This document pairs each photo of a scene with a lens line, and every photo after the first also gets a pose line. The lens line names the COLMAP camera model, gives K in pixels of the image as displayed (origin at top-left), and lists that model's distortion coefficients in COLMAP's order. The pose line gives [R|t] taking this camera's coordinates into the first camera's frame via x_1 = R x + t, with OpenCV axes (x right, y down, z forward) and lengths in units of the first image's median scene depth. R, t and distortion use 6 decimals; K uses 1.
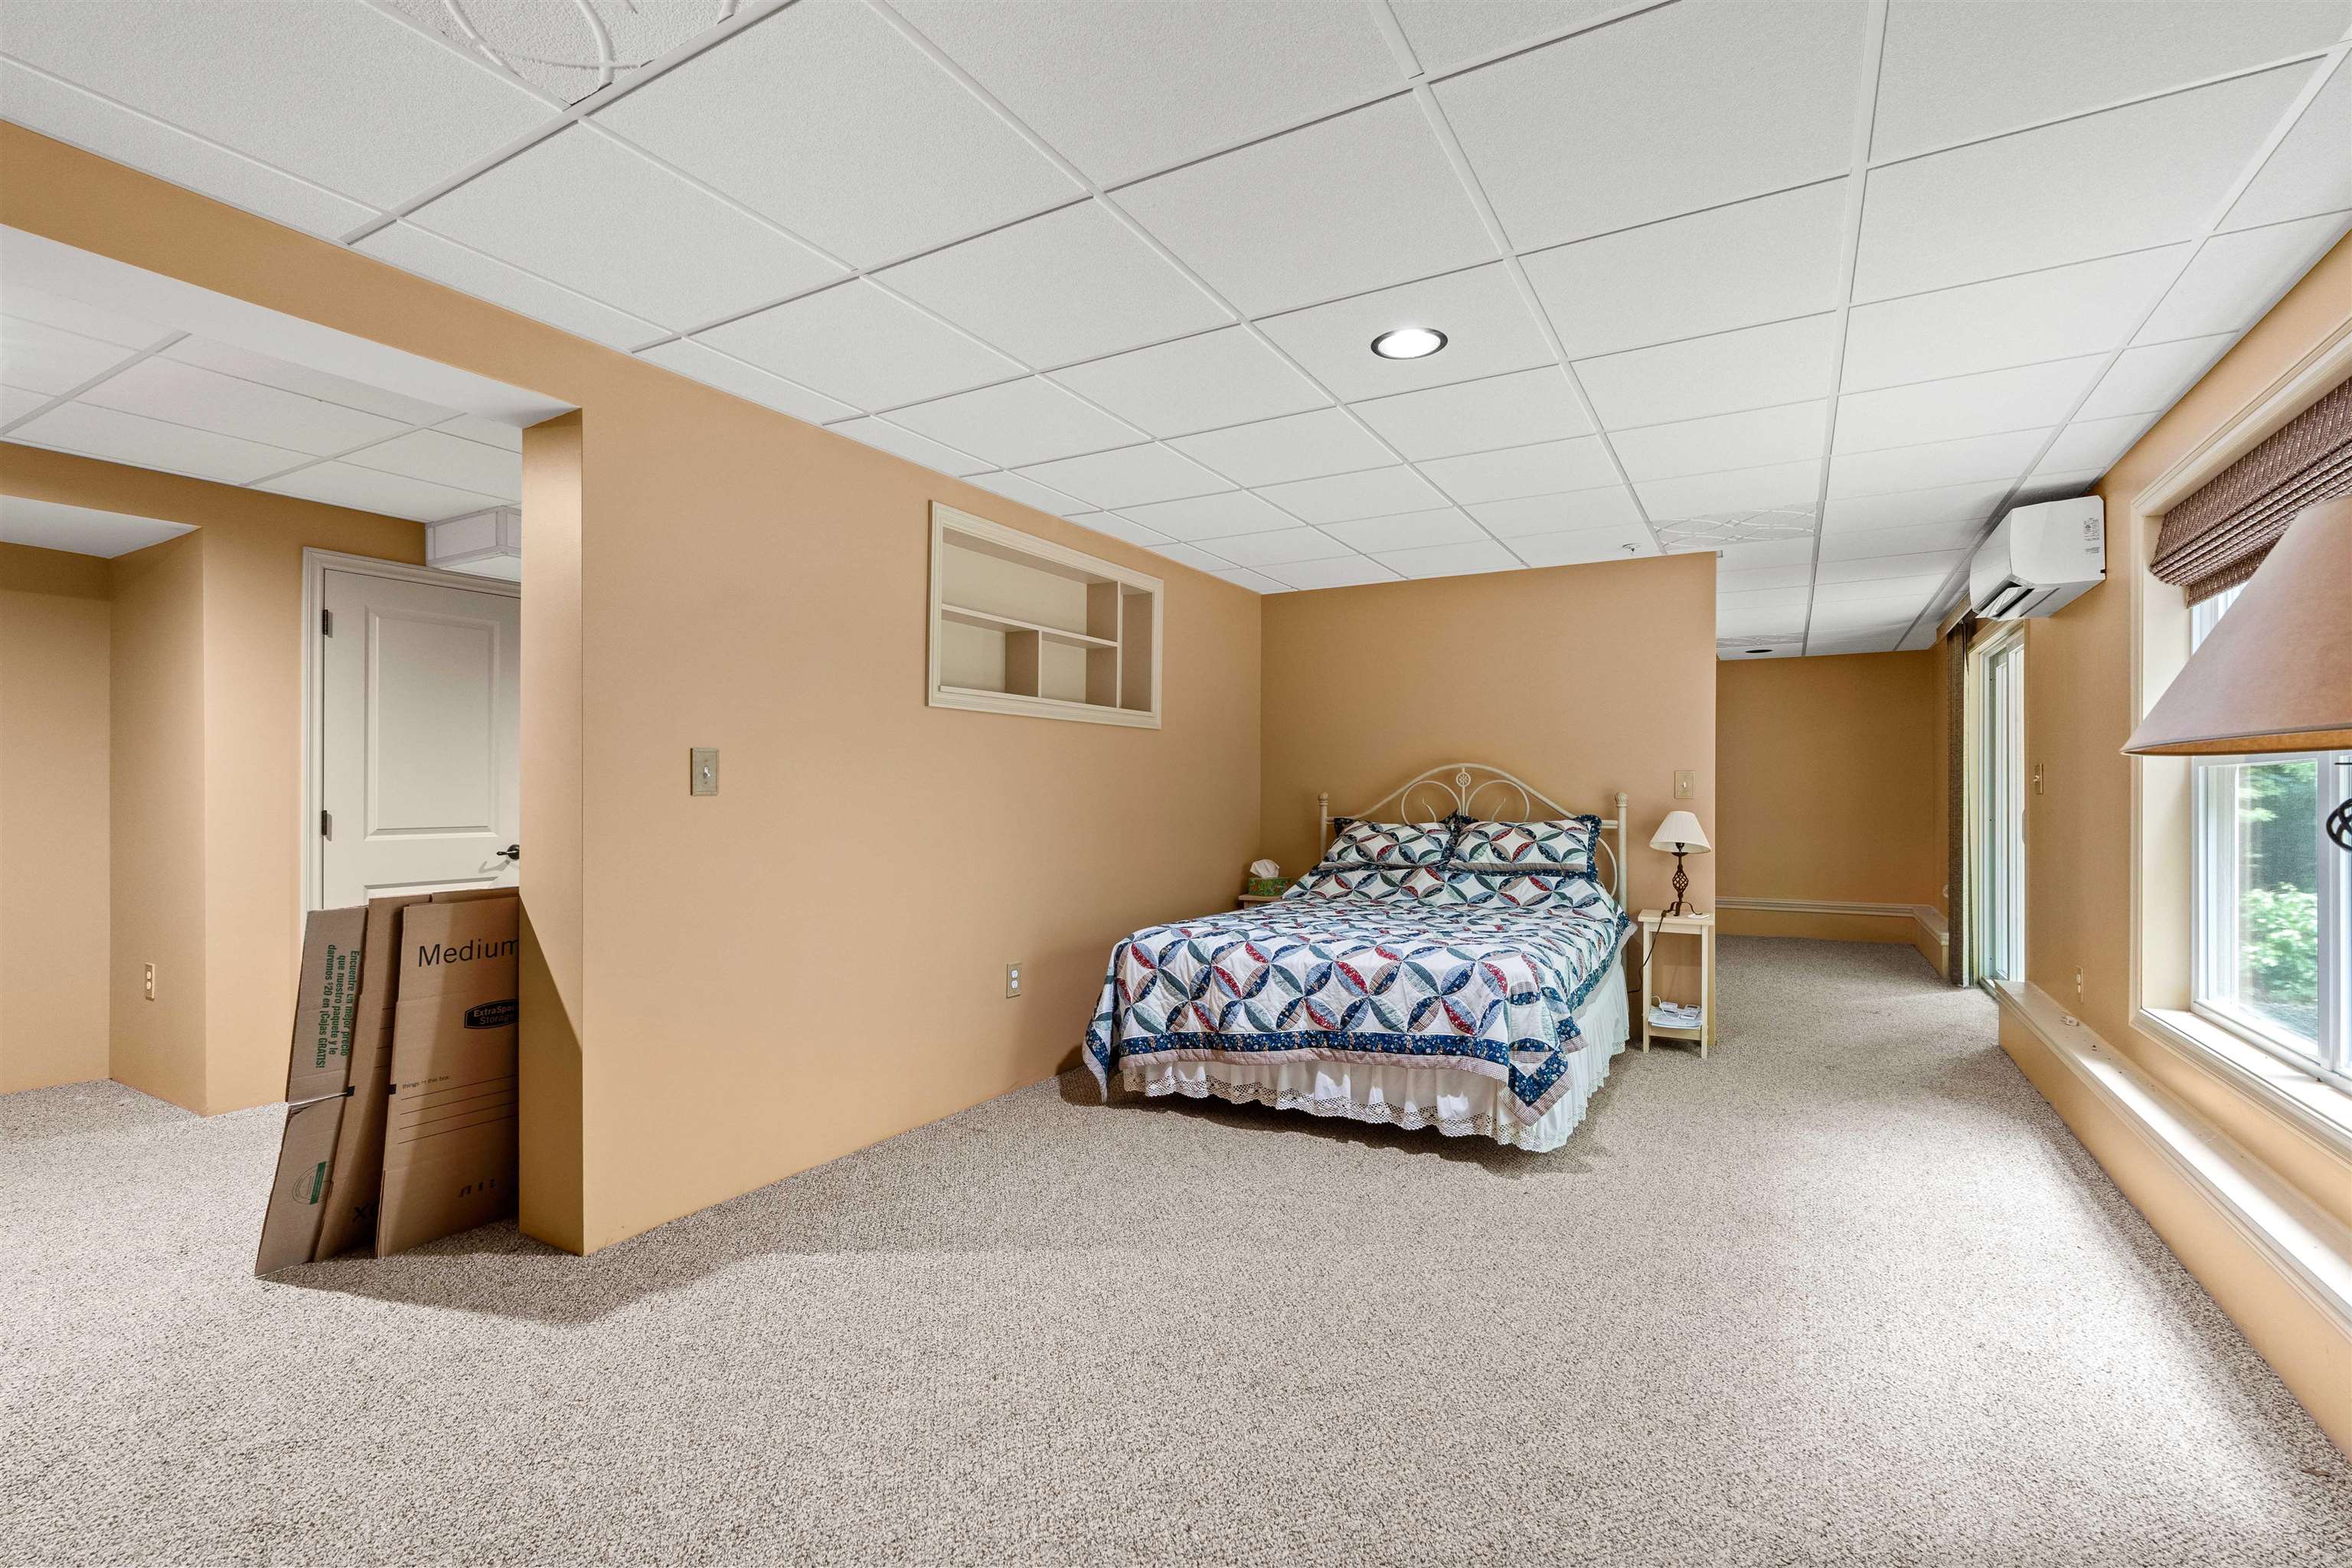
lens RADIAL K [[1068.6, 0, 1190.4], [0, 1068.6, 794.7], [0, 0, 1]] dist [-0.005248, 0.000384]
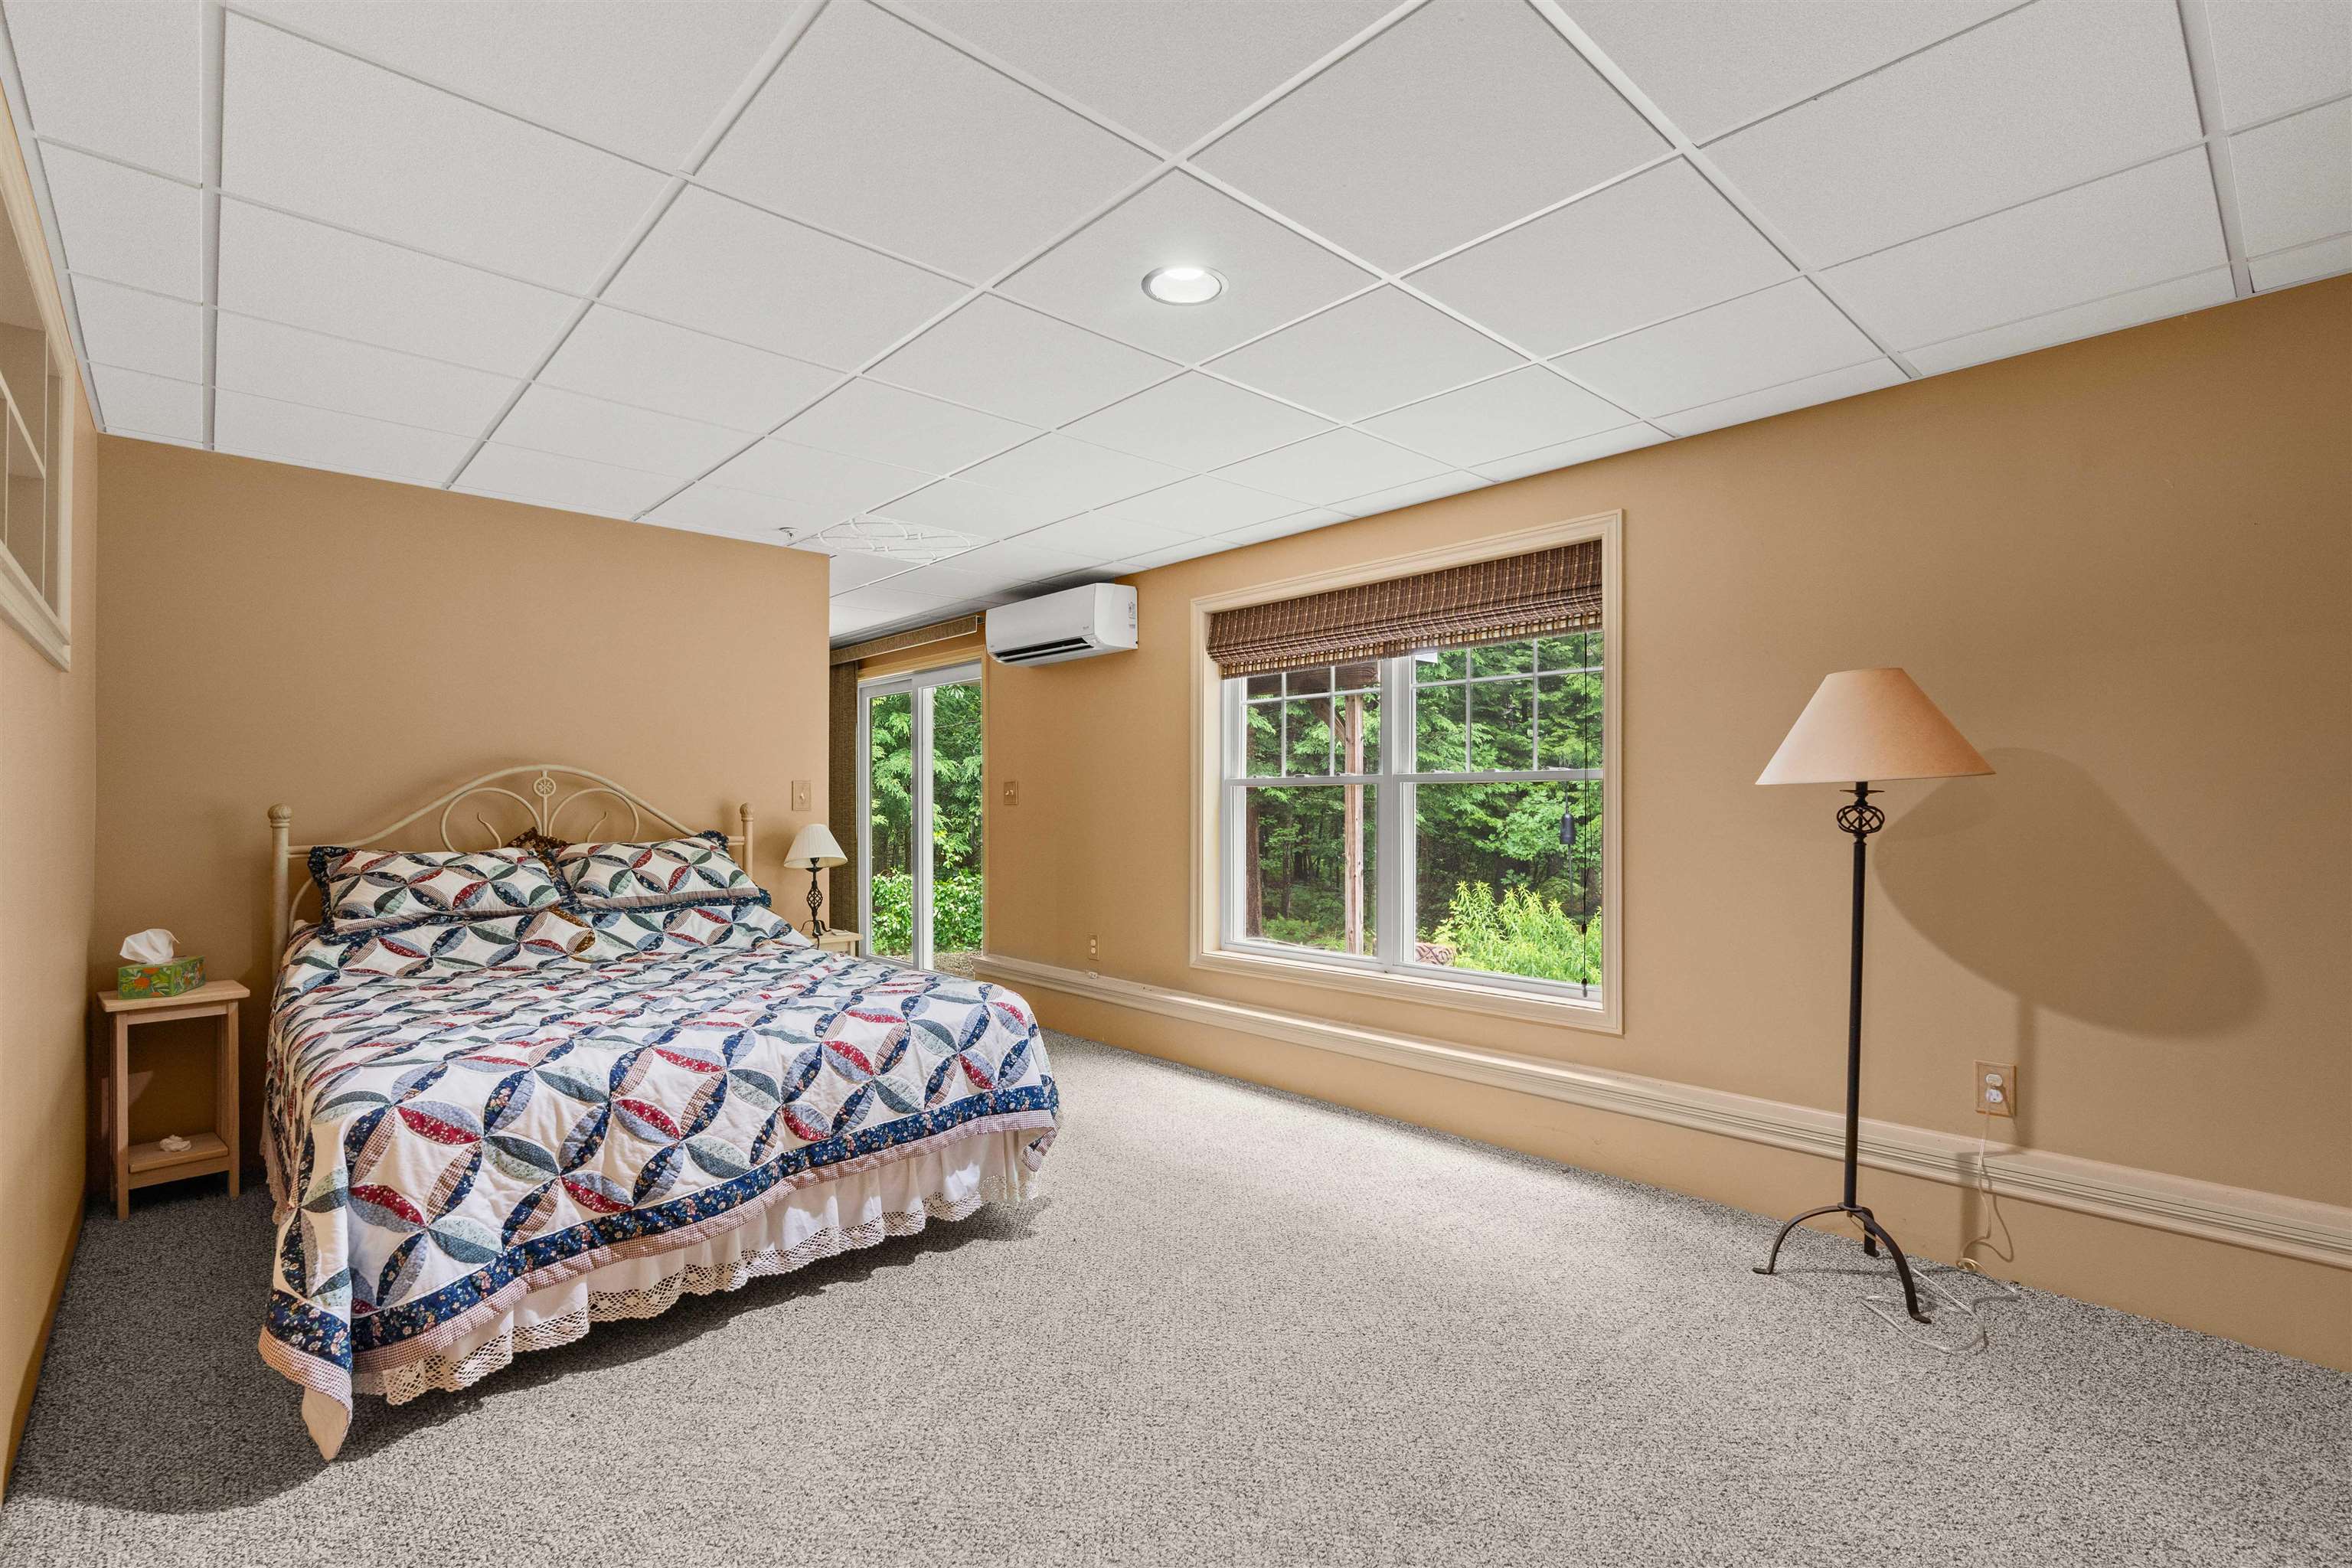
lens RADIAL K [[1068.6, 0, 1190.4], [0, 1068.6, 794.7], [0, 0, 1]] dist [-0.005248, 0.000384]
pose [[0.298896, 0.006155, 0.954266, -0.452434], [0.002207, 0.999972, -0.007141, -0.004067], [-0.954283, 0.004241, 0.298874, 0.526566]]
